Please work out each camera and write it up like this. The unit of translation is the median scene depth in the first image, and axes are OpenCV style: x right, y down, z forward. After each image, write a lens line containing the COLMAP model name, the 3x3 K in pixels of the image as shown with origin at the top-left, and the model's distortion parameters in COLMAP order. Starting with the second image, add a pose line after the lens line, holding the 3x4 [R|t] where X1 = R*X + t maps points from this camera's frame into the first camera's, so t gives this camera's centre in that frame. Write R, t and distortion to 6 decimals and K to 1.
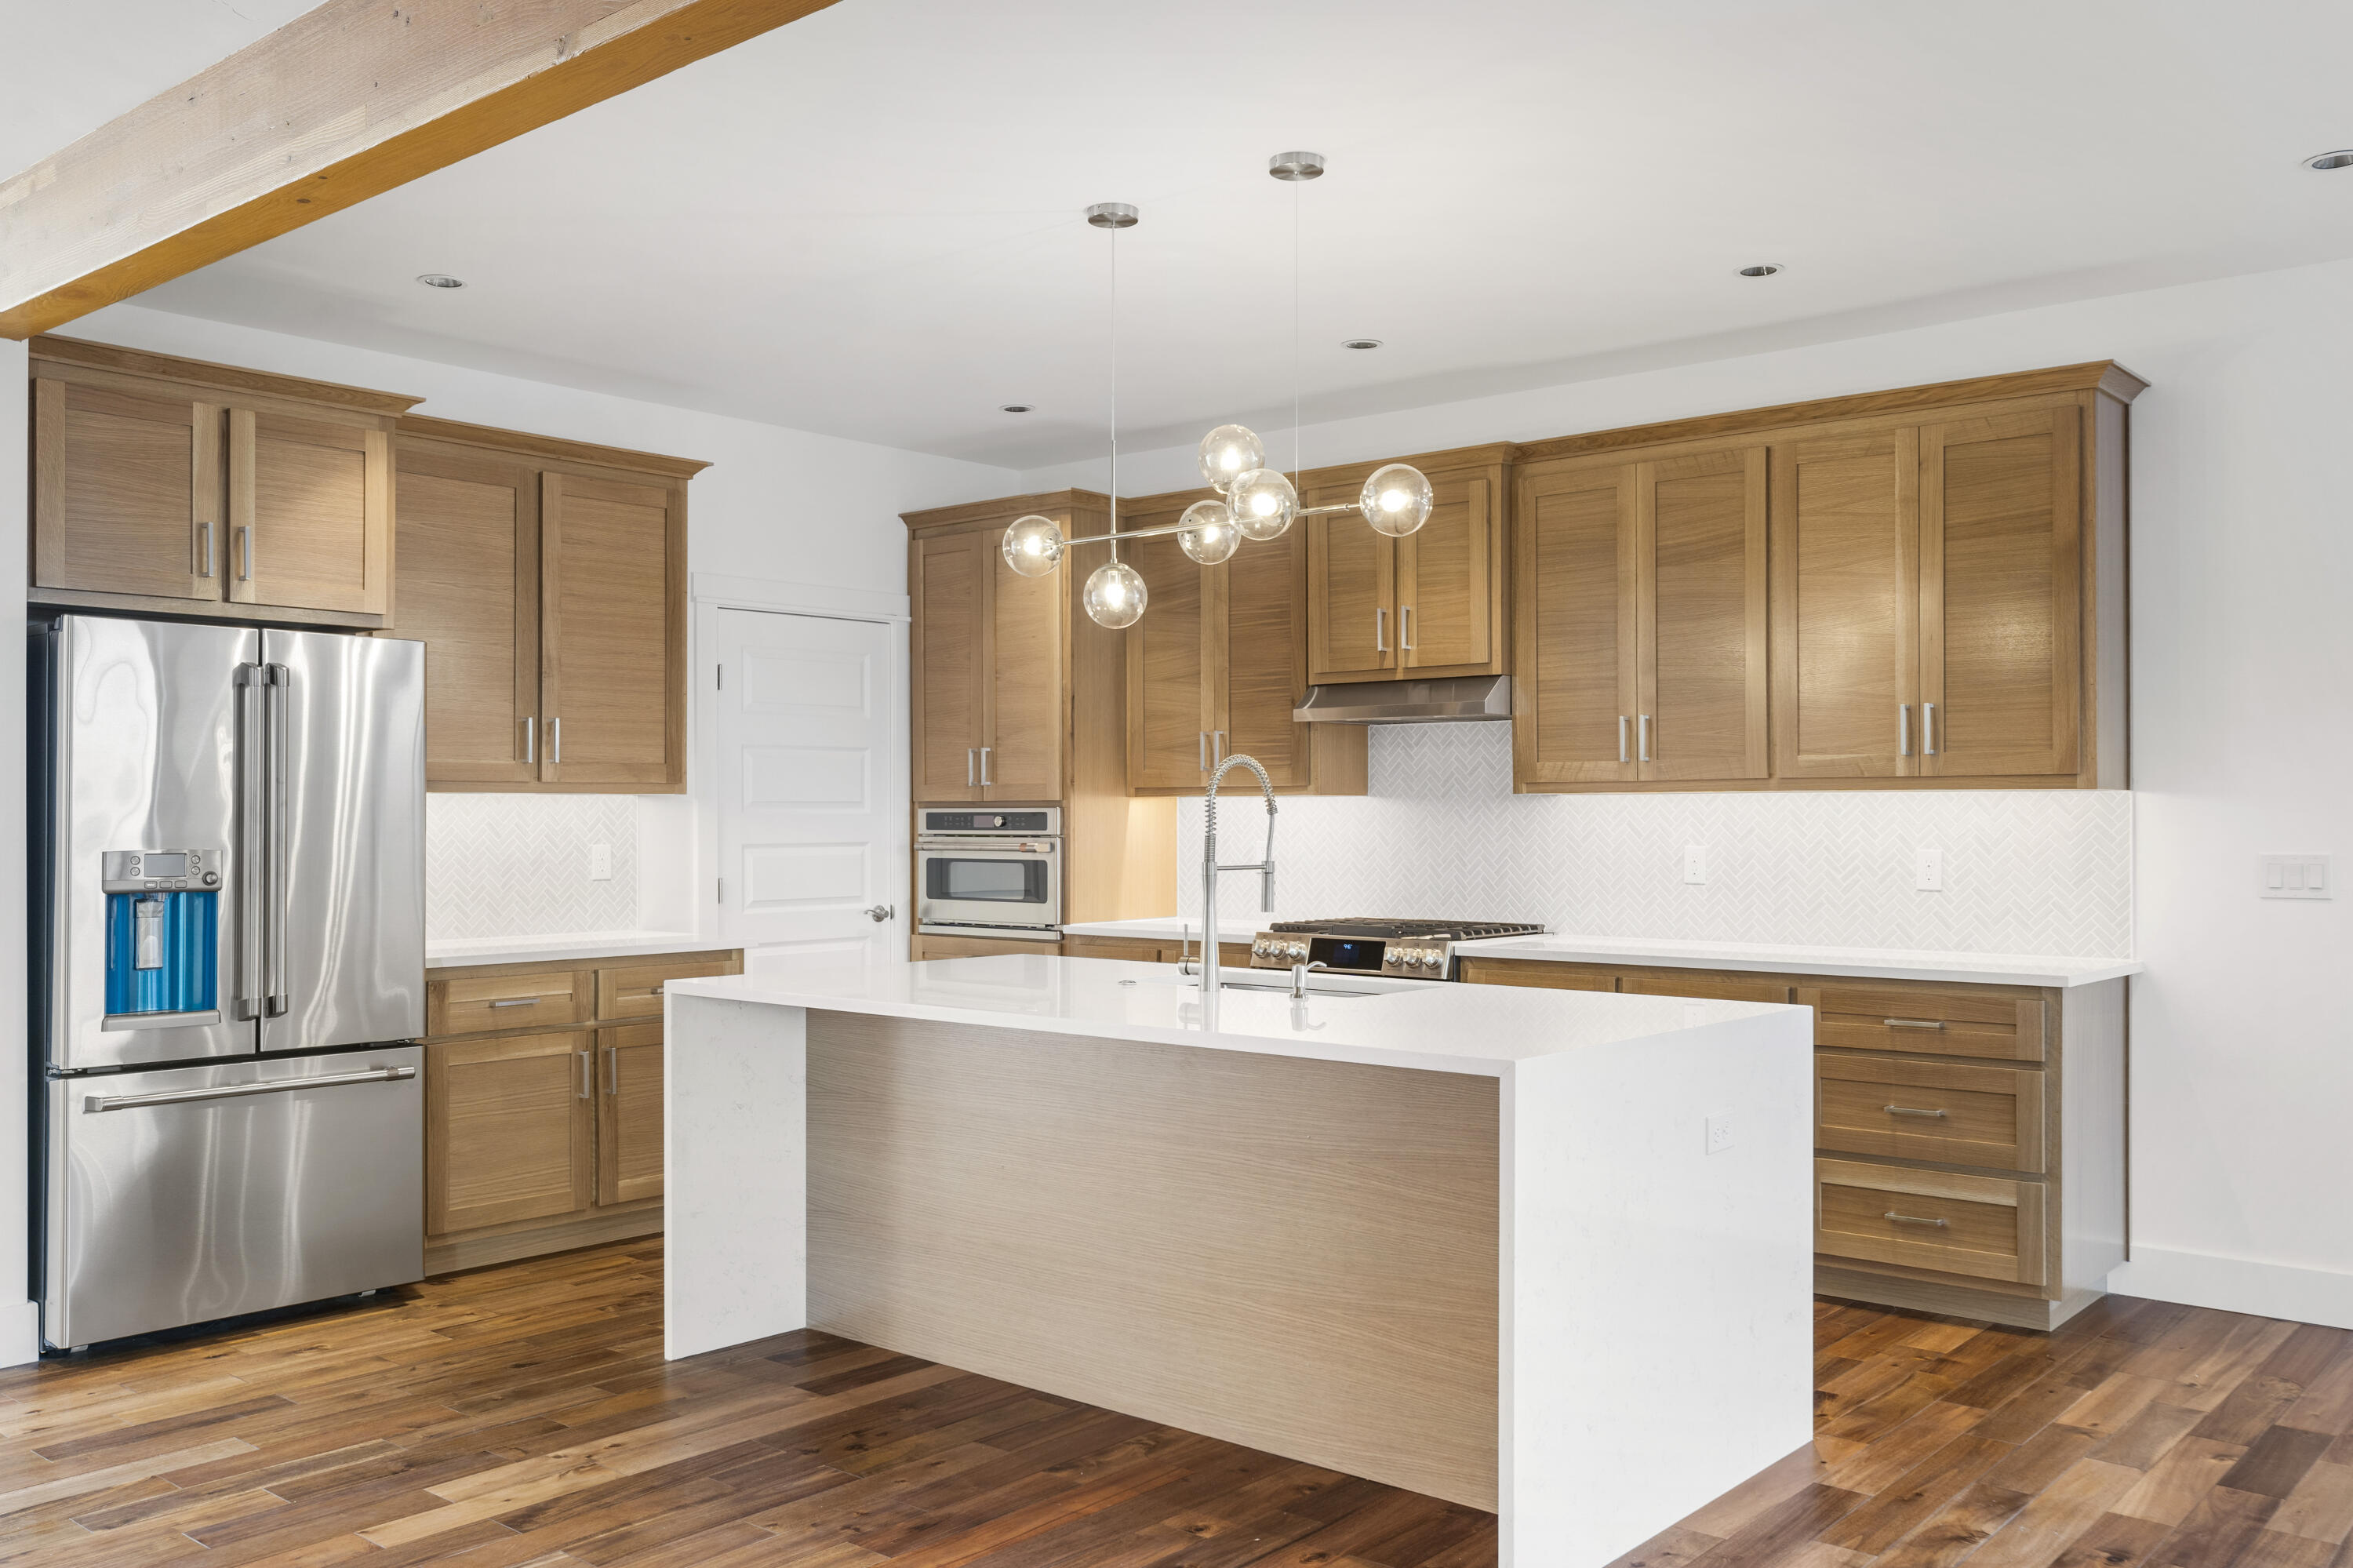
lens RADIAL K [[1912.2, 0, 1179.6], [0, 1912.2, 810.3], [0, 0, 1]] dist [-0.001242, -0.001299]
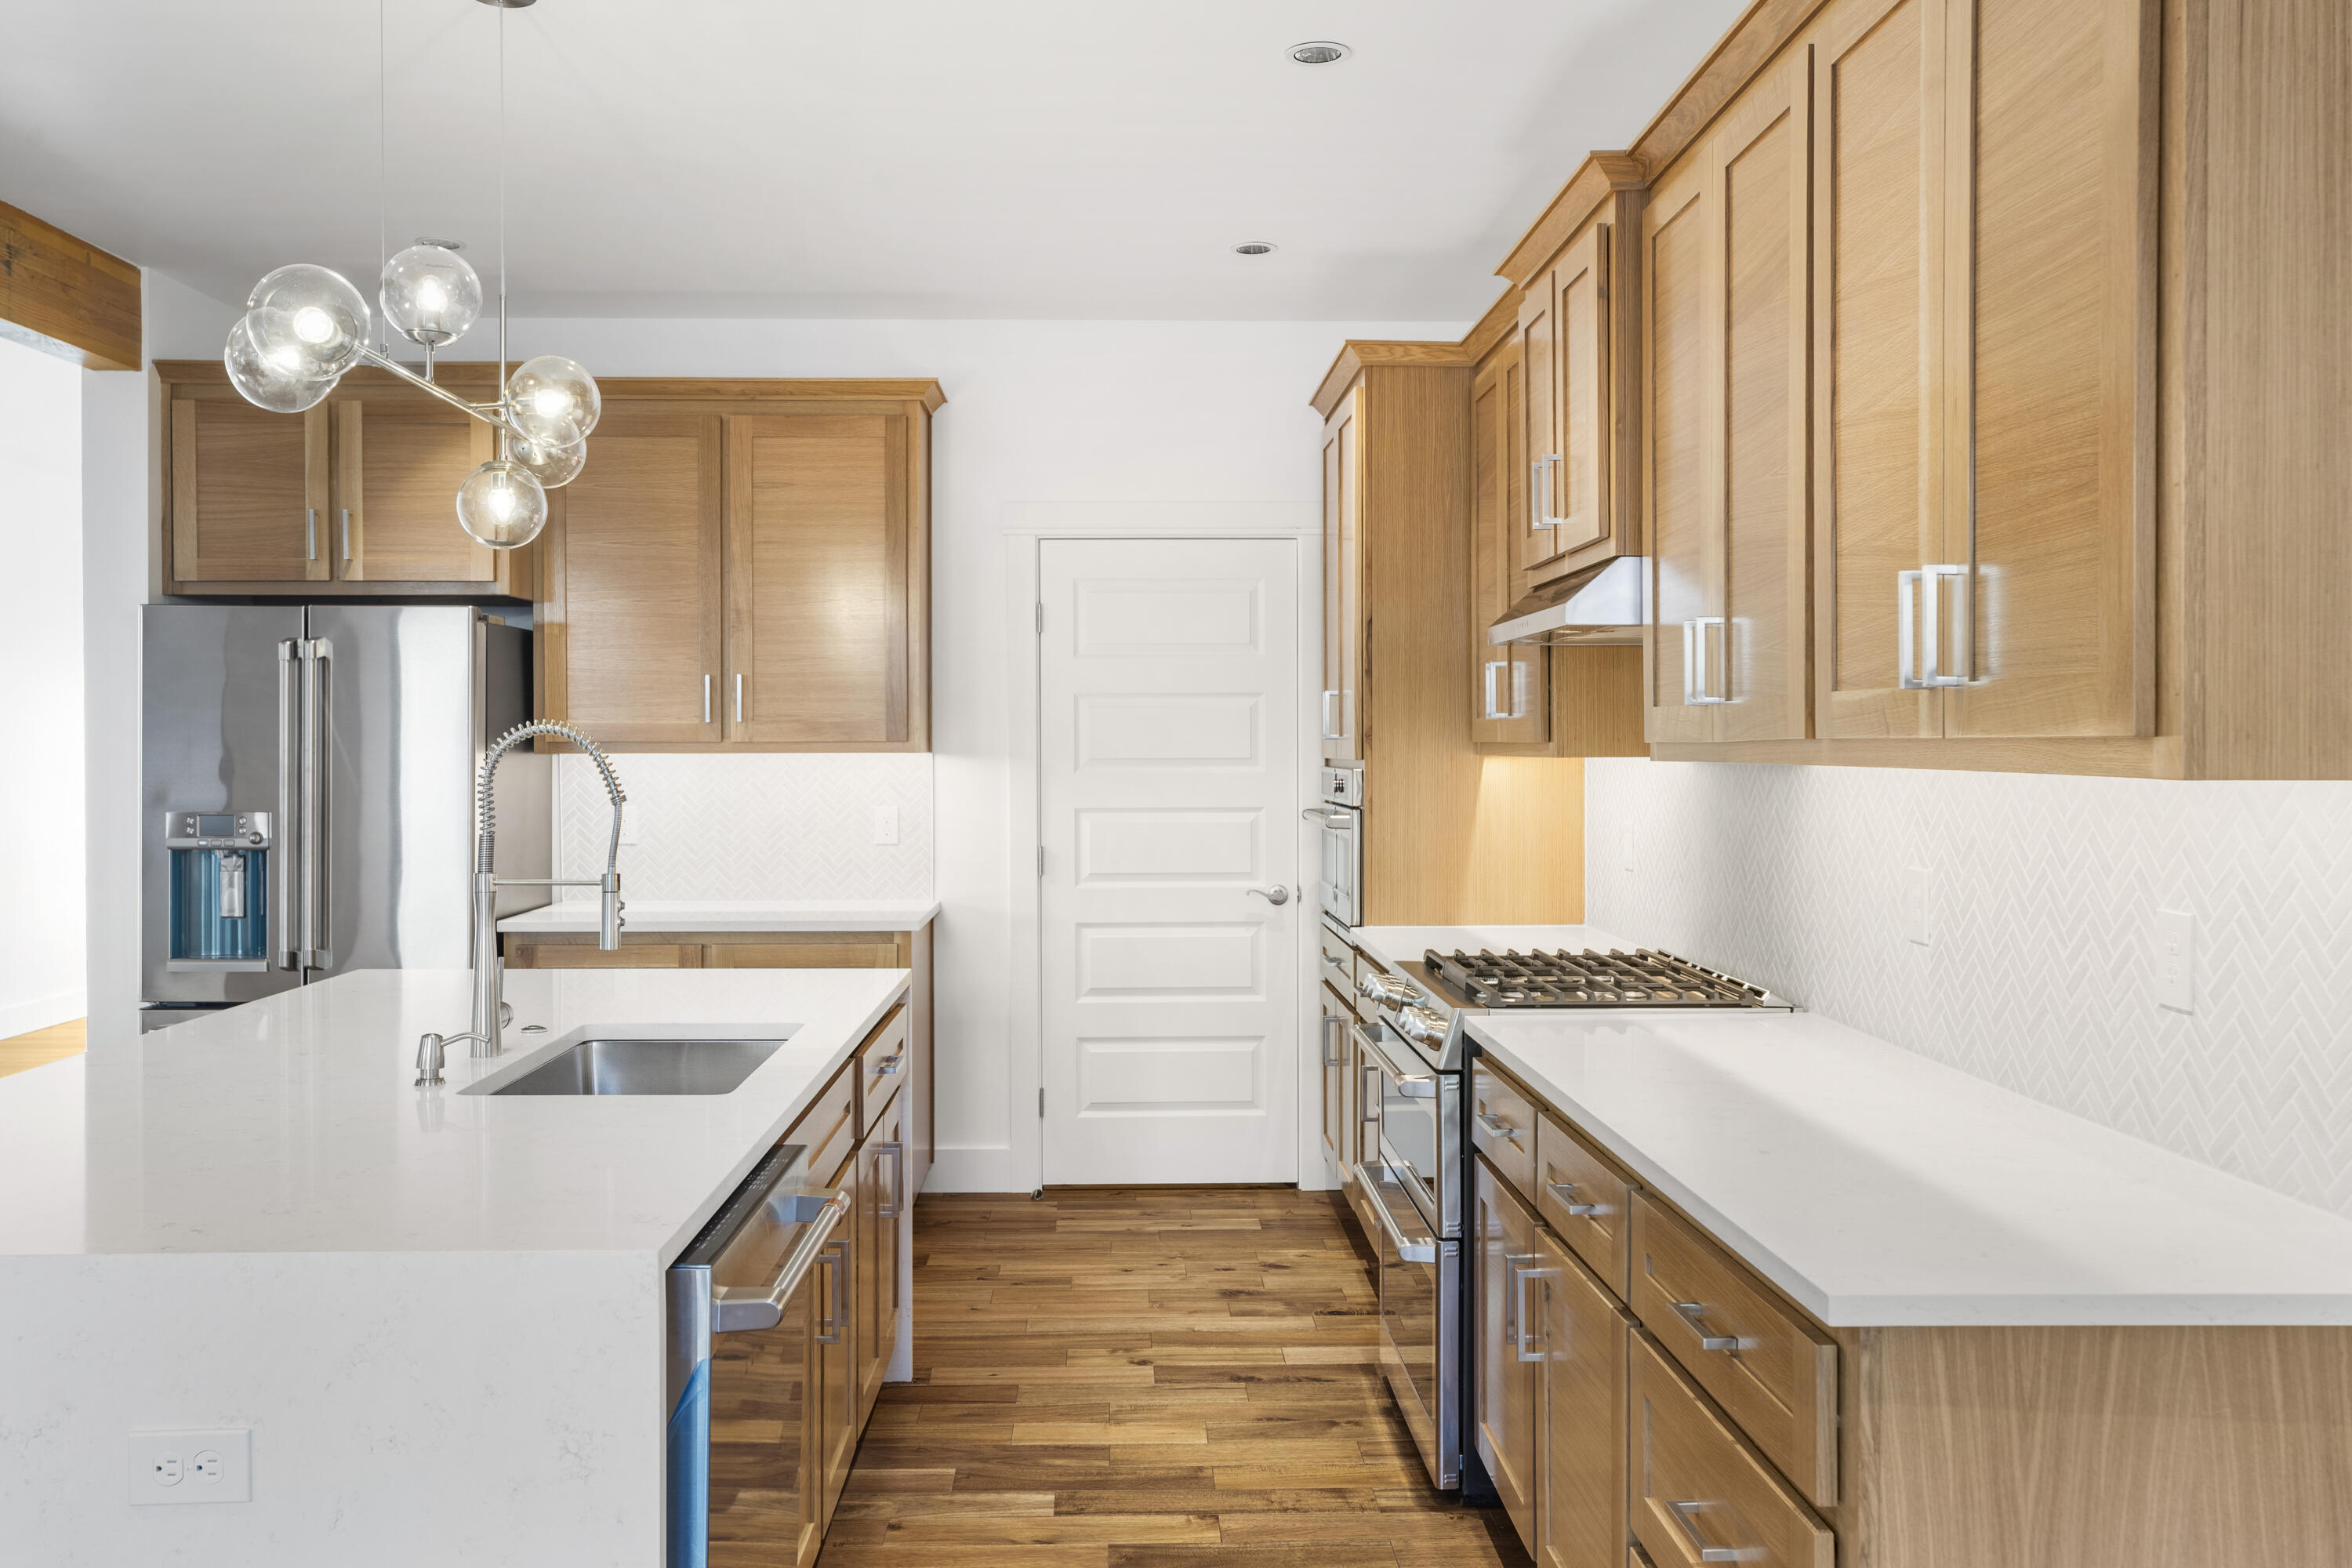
lens RADIAL K [[1916.8, 0, 1175.6], [0, 1916.8, 725.8], [0, 0, 1]] dist [0.016508, 0.003714]
pose [[0.671992, -0.005972, -0.740534, 0.530512], [0.001661, 0.999977, -0.006557, -0.016411], [0.740556, 0.003177, 0.671987, 0.528052]]
